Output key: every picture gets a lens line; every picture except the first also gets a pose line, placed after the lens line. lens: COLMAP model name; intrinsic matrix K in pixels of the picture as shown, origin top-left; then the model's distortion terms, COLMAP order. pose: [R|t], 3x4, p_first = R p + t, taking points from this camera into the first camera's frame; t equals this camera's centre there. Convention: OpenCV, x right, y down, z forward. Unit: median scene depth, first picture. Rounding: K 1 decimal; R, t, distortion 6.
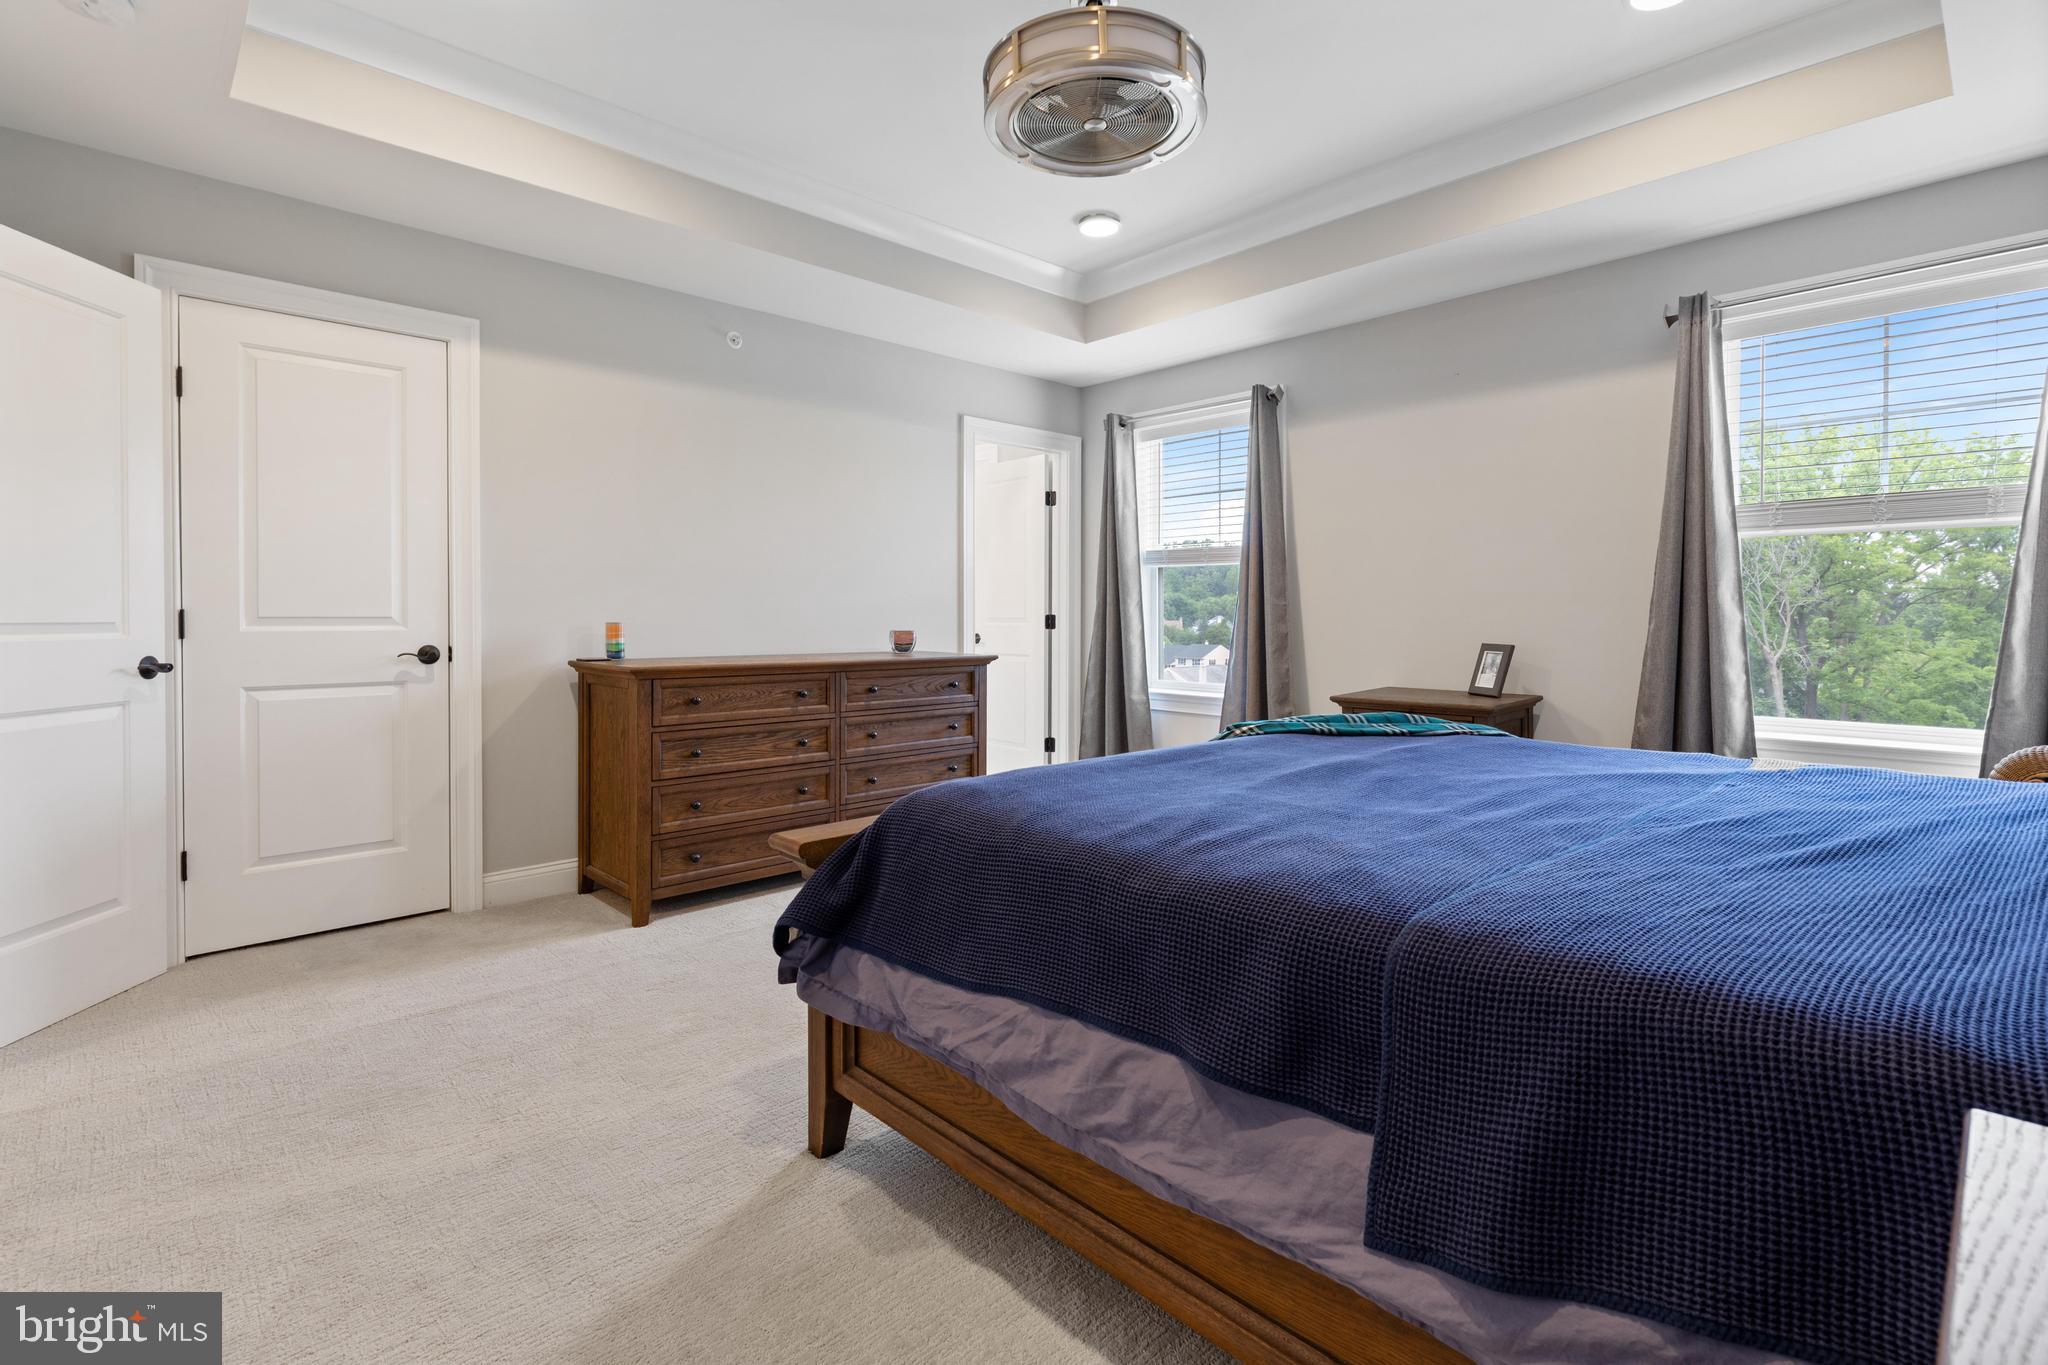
lens RADIAL K [[945.0, 0, 1036.7], [0, 945.0, 620.1], [0, 0, 1]] dist [-0.001534, -0.000296]
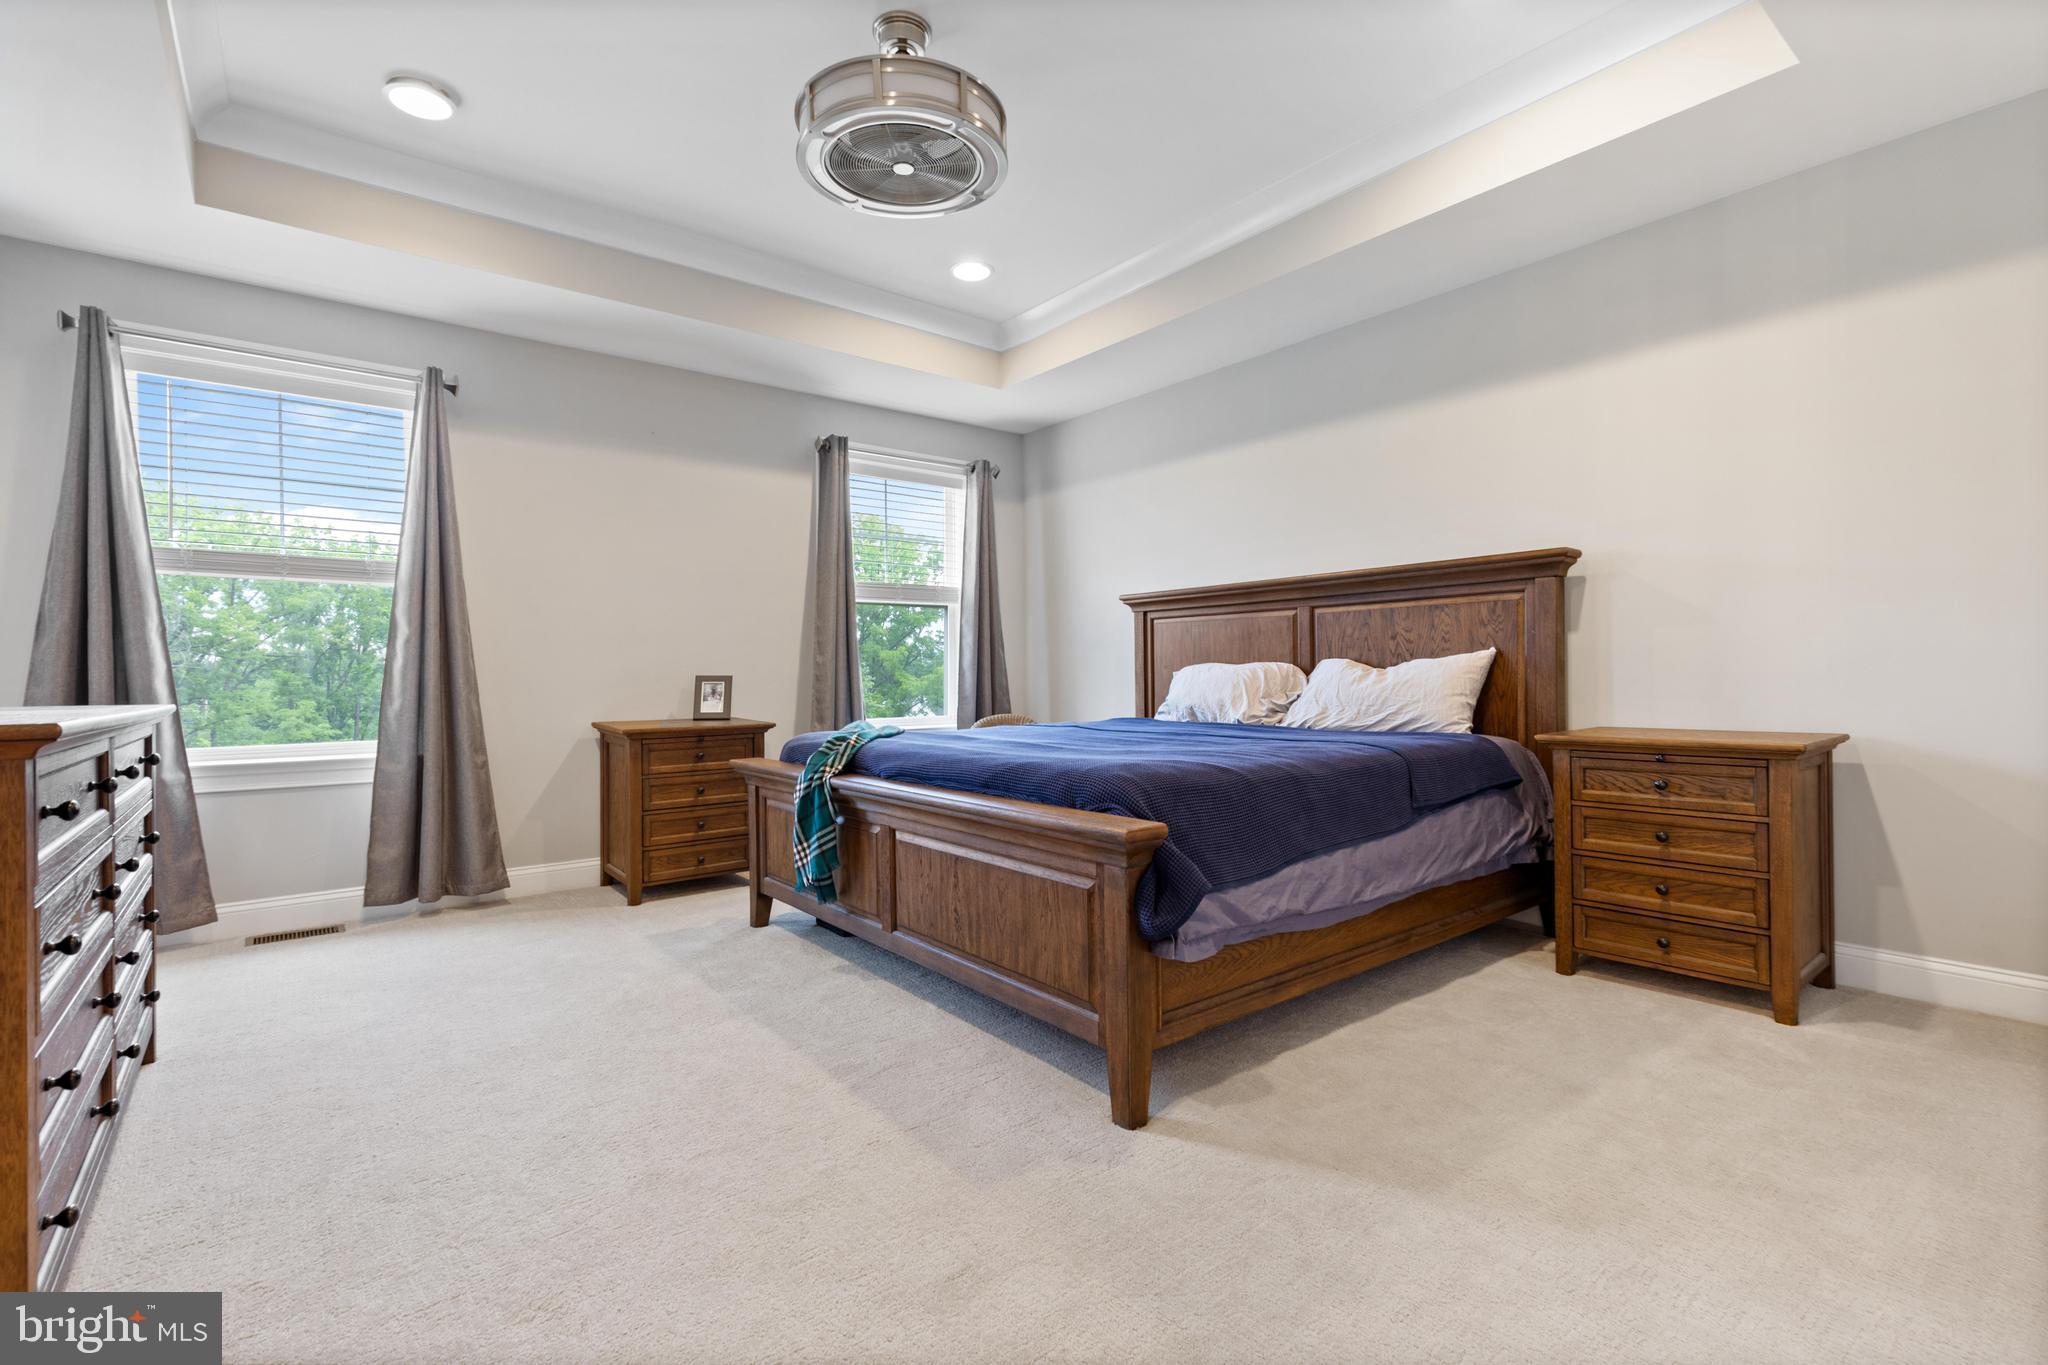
lens RADIAL K [[927.4, 0, 1029.9], [0, 927.4, 683.4], [0, 0, 1]] dist [0.005161, -0.000458]
pose [[0.090045, -0.011568, 0.995871, -0.617300], [0.016419, 0.999814, 0.010129, 0.029329], [-0.995802, 0.015439, 0.090218, 0.497800]]
